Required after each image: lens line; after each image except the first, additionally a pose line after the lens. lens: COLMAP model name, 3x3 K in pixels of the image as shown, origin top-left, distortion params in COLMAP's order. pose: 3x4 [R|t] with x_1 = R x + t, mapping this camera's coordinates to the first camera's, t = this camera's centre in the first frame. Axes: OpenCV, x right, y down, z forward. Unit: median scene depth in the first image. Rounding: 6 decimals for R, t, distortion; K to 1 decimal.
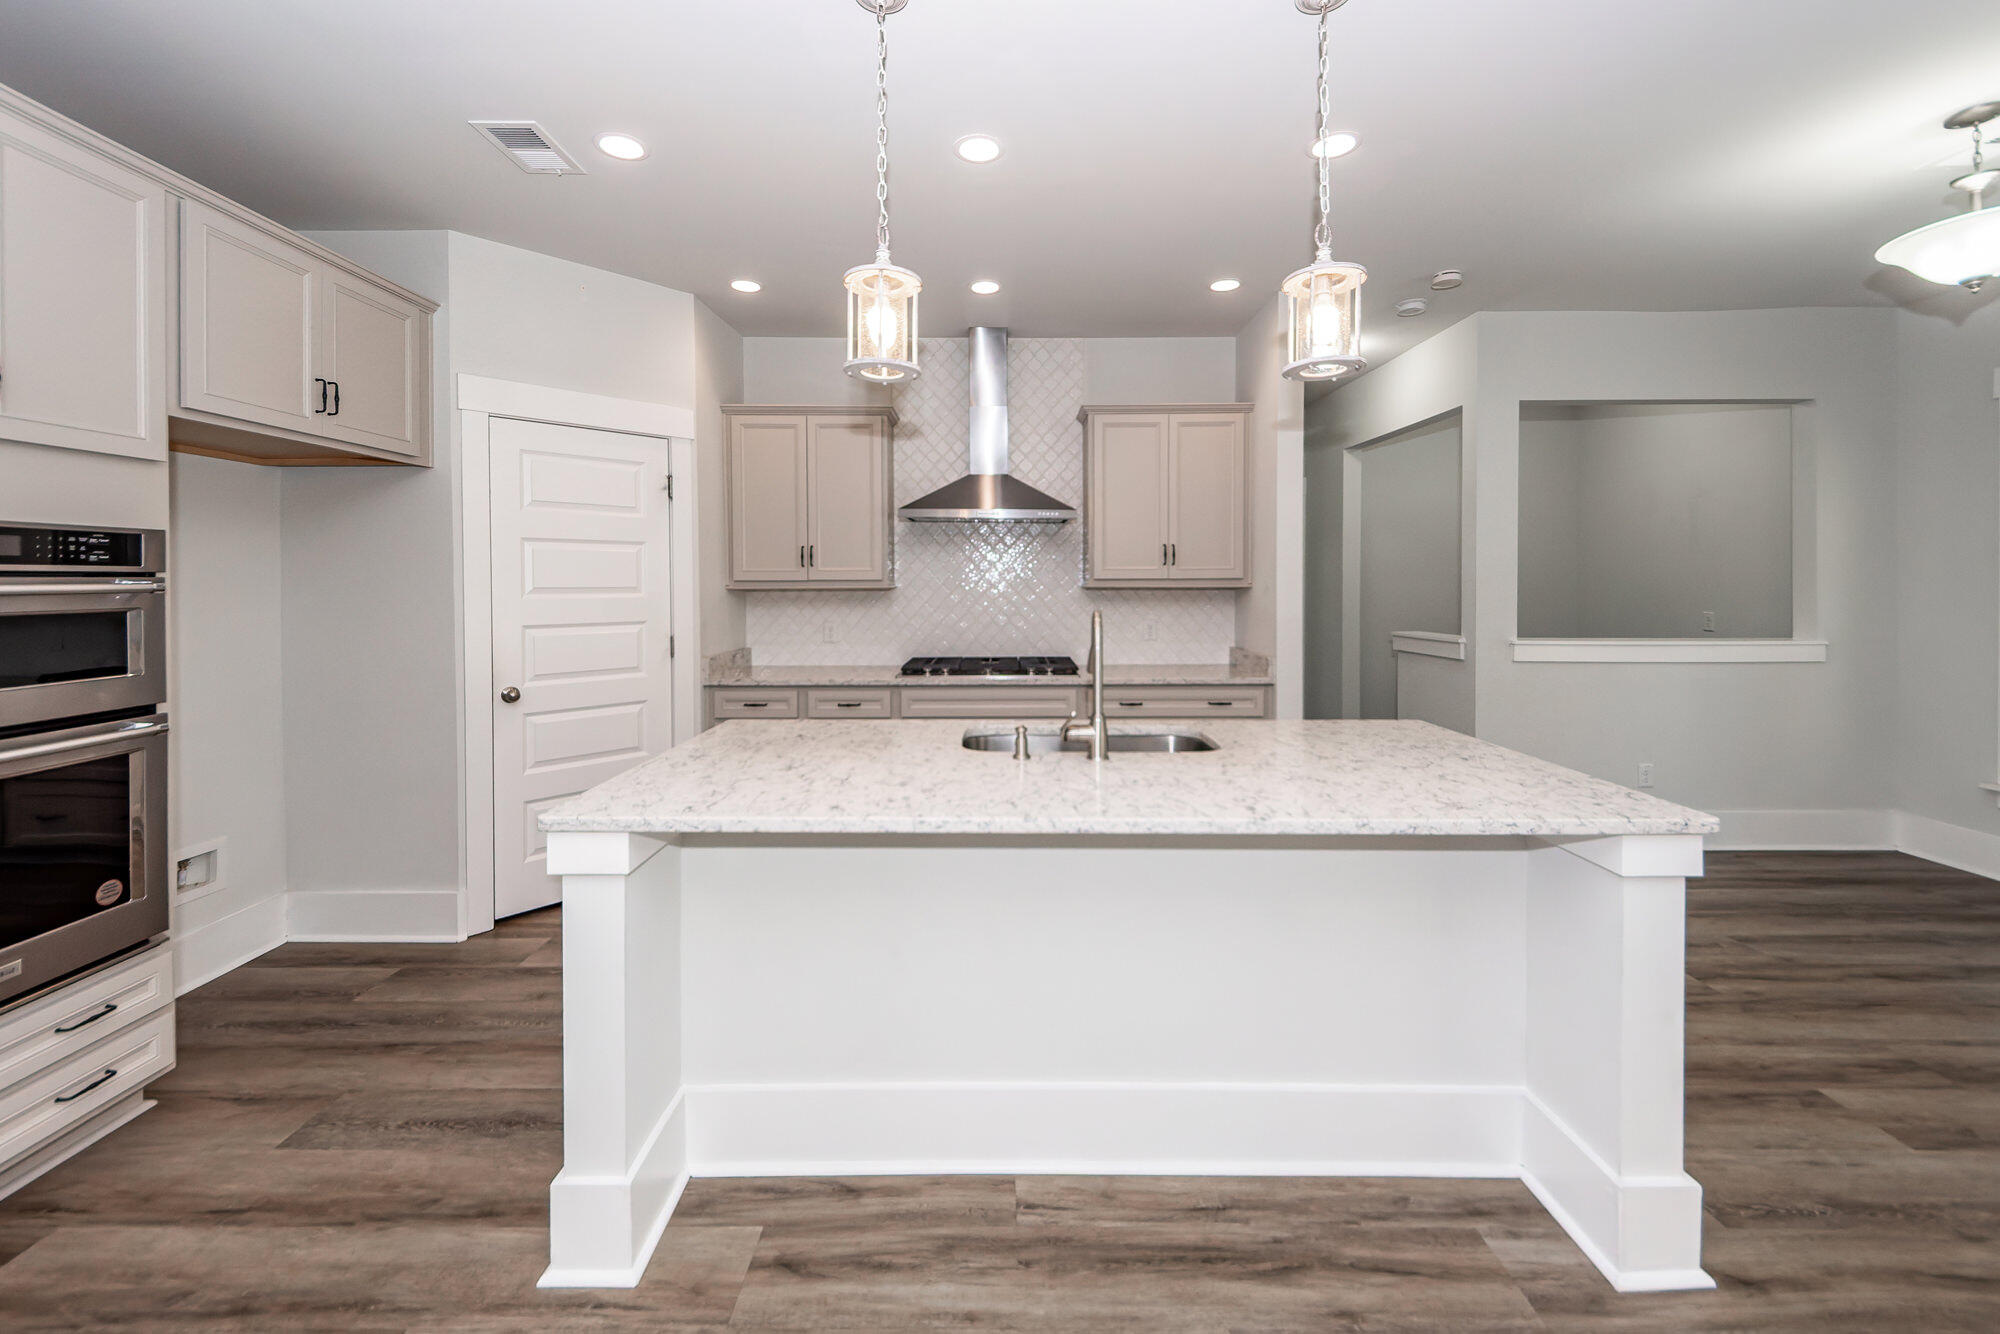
lens RADIAL K [[767.8, 0, 967.9], [0, 767.8, 595.3], [0, 0, 1]] dist [0.006565, -0.001945]
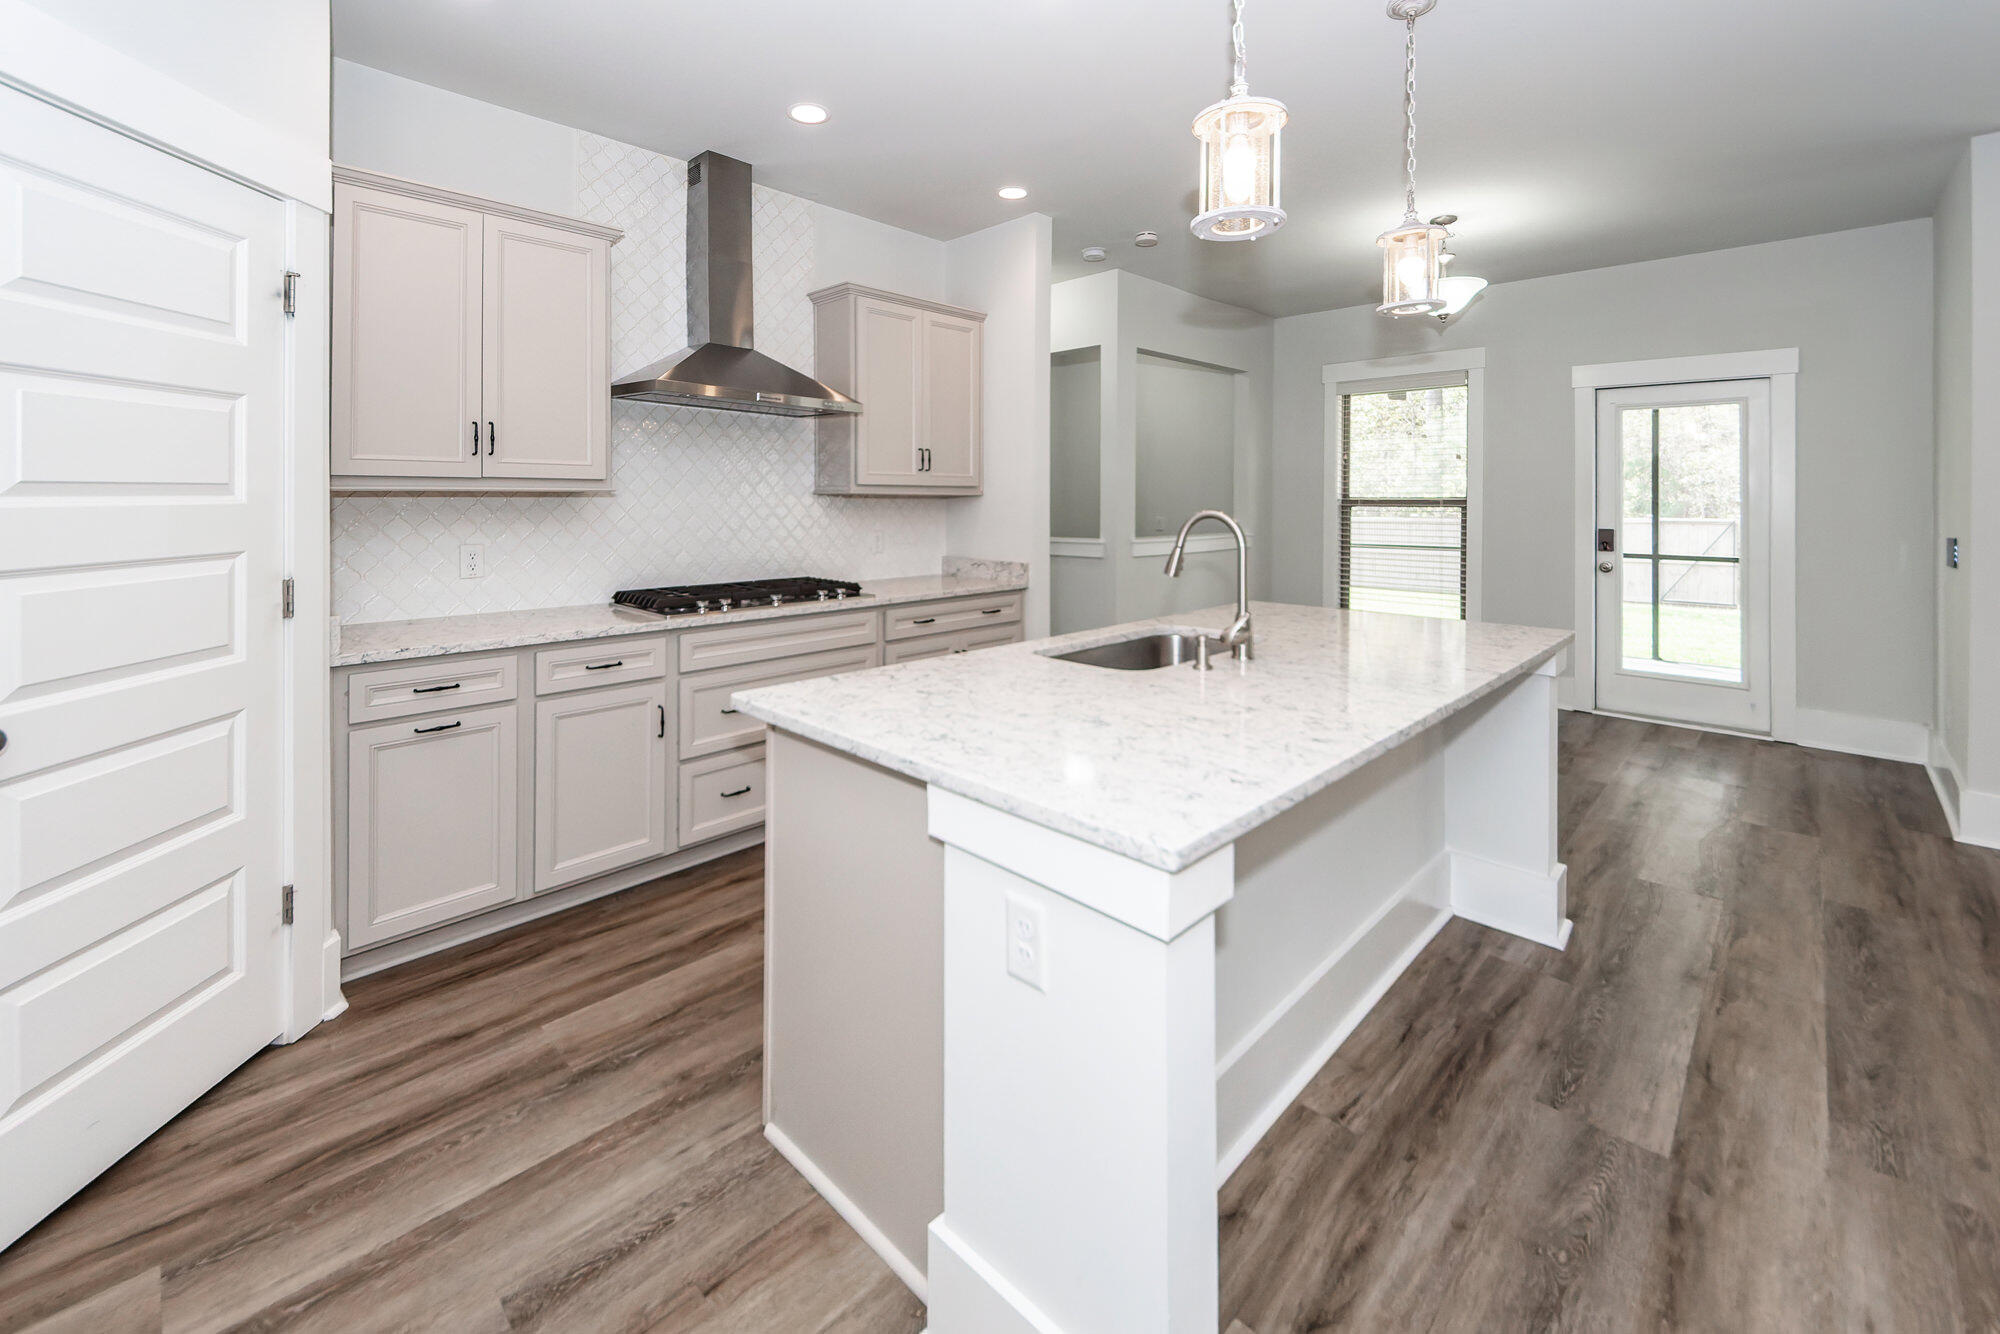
lens RADIAL K [[841.8, 0, 947.9], [0, 841.8, 506.9], [0, 0, 1]] dist [0.006095, -0.002278]
pose [[0.703795, -0.003162, 0.710396, -0.838575], [0.013220, 0.999875, -0.008646, 0.026062], [-0.710280, 0.015477, 0.703749, 0.488242]]
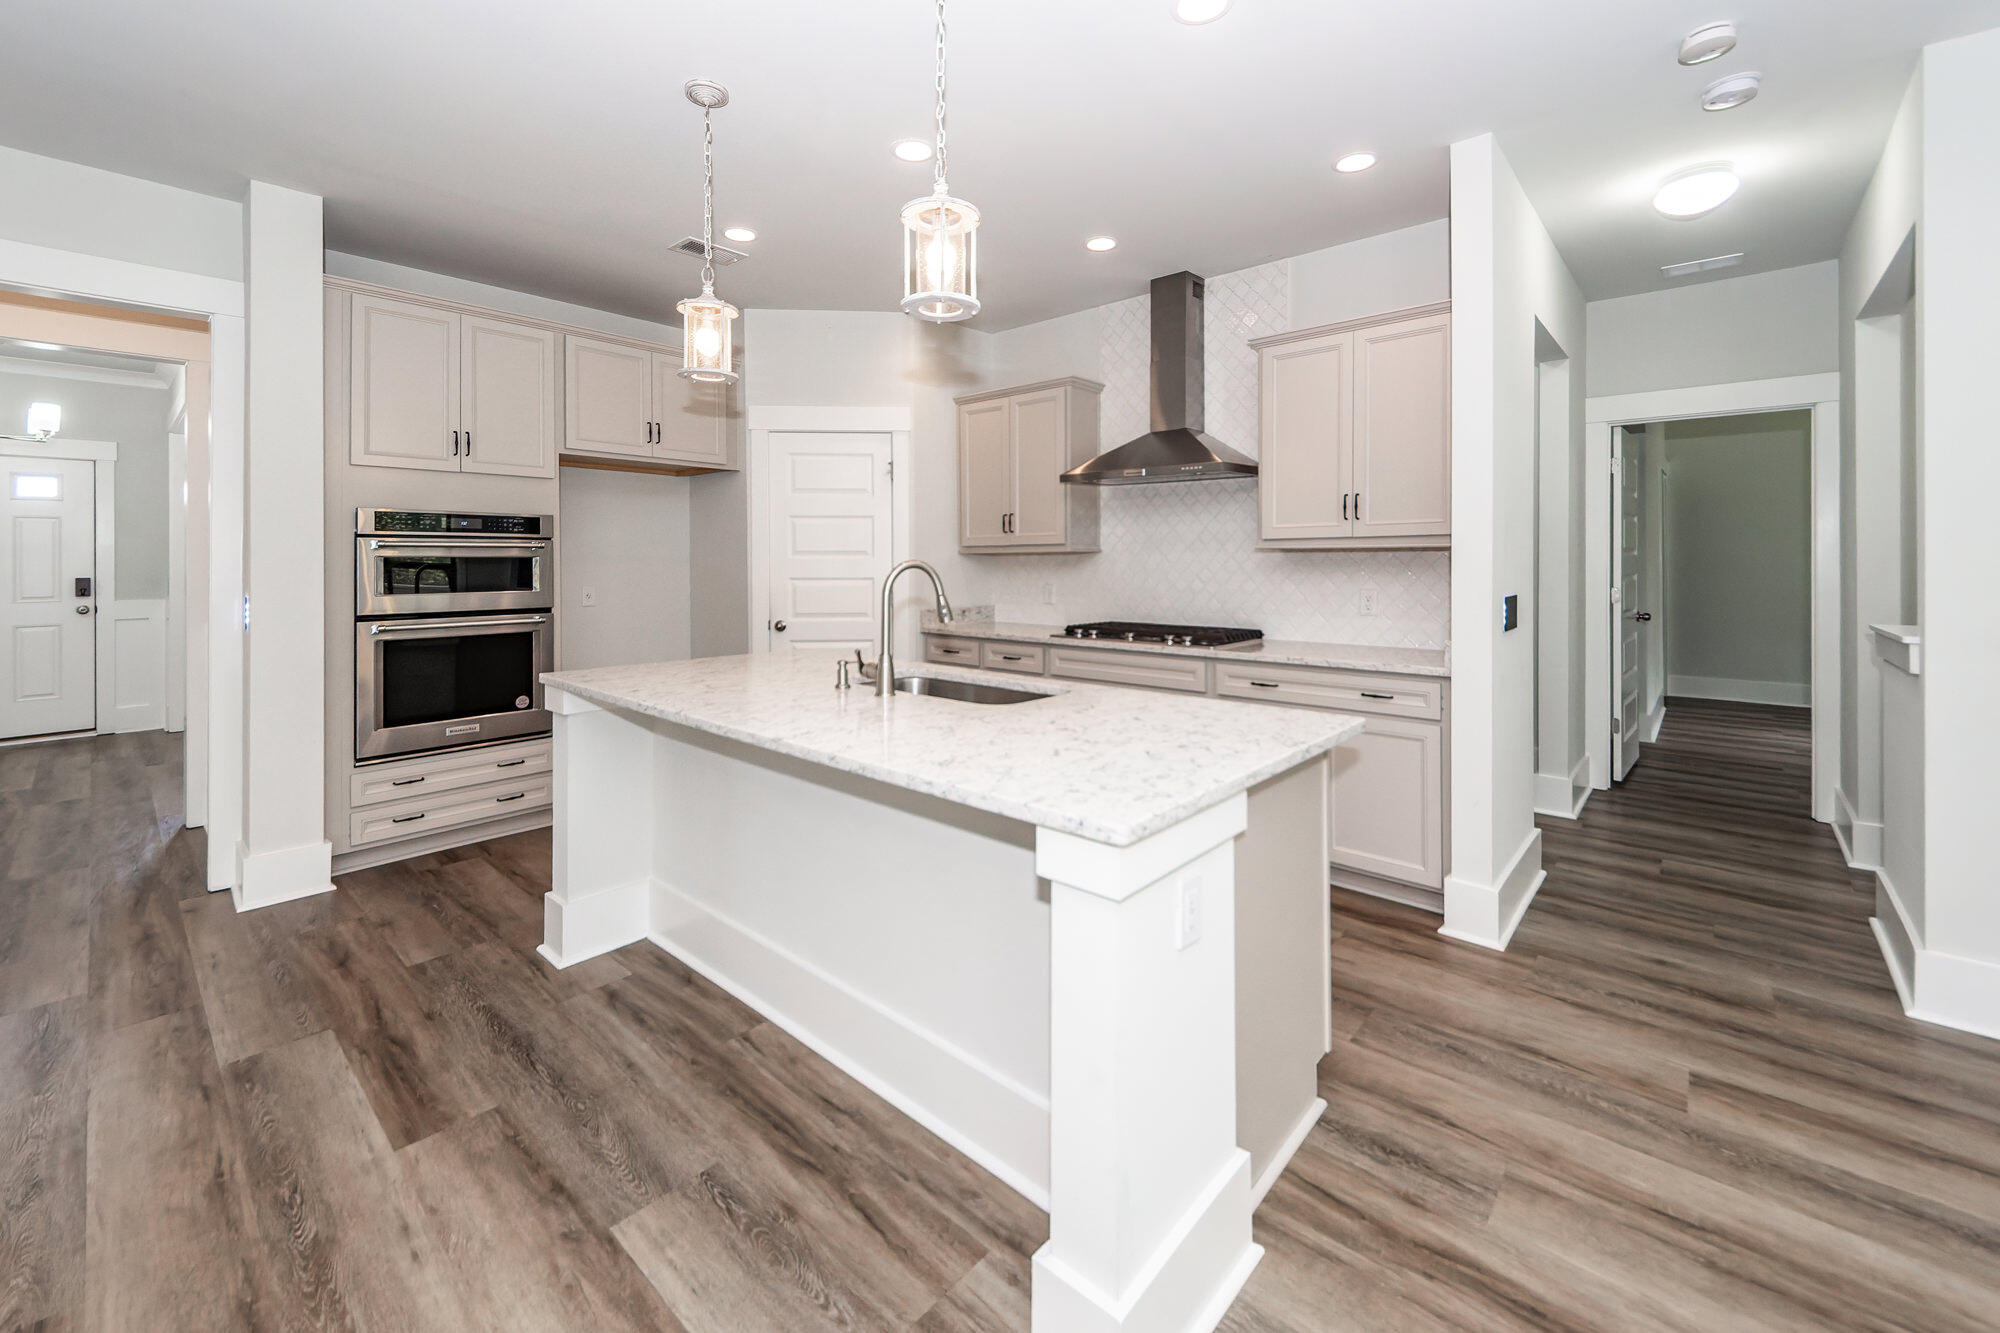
lens RADIAL K [[777.9, 0, 992.5], [0, 777.9, 576.1], [0, 0, 1]] dist [0.002900, -0.003095]
pose [[0.760536, 0.015149, -0.649119, 0.966279], [-0.014042, 0.999878, 0.006883, 0.034261], [0.649144, 0.003880, 0.760656, 0.253875]]
